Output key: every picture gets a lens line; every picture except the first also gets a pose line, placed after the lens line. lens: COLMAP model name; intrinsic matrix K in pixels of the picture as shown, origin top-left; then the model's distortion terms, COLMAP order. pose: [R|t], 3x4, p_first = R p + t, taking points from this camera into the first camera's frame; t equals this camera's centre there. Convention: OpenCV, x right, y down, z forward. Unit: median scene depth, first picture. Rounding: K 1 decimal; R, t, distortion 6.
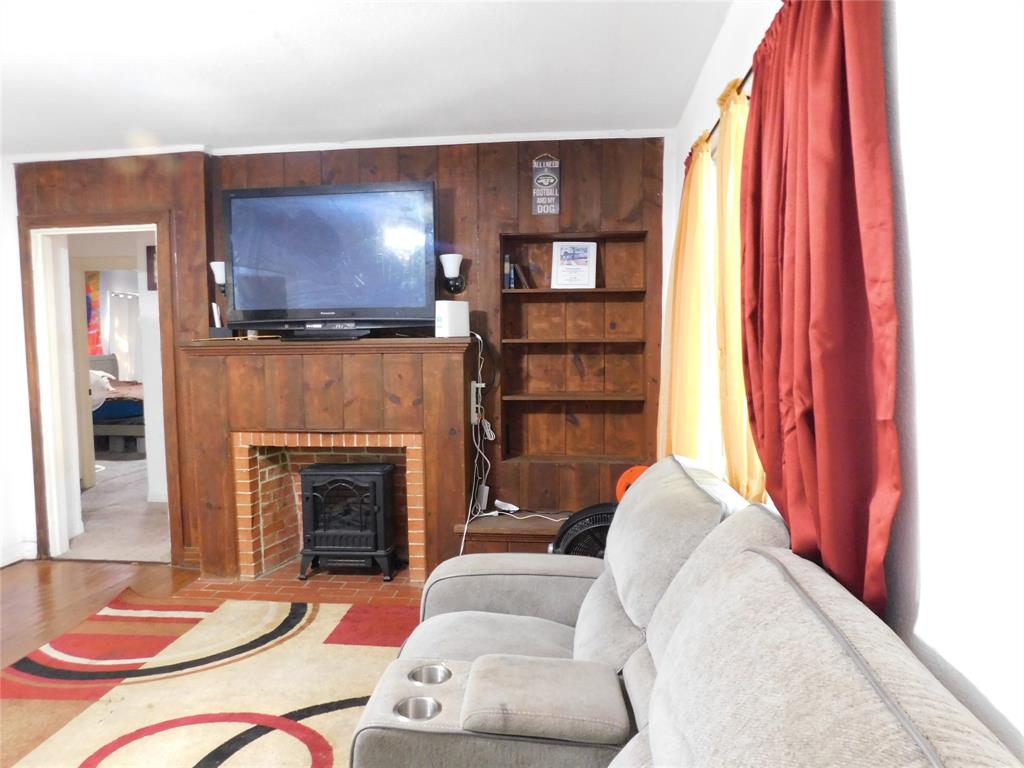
lens RADIAL K [[676.4, 0, 511.5], [0, 676.4, 377.1], [0, 0, 1]] dist [-0.074213, 0.056113]
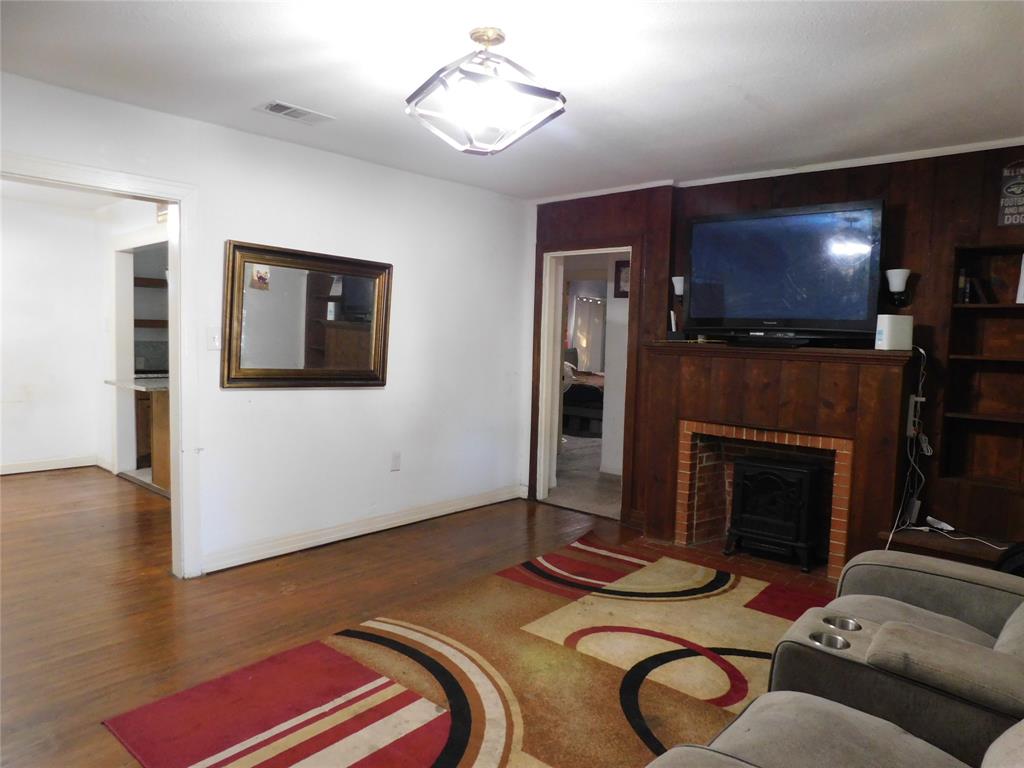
lens RADIAL K [[676.4, 0, 511.5], [0, 676.4, 377.1], [0, 0, 1]] dist [-0.074213, 0.056113]
pose [[0.816263, 0.072468, -0.573117, 0.020175], [-0.074944, 0.997000, 0.019326, 0.005779], [0.572798, 0.027176, 0.819246, -0.155332]]
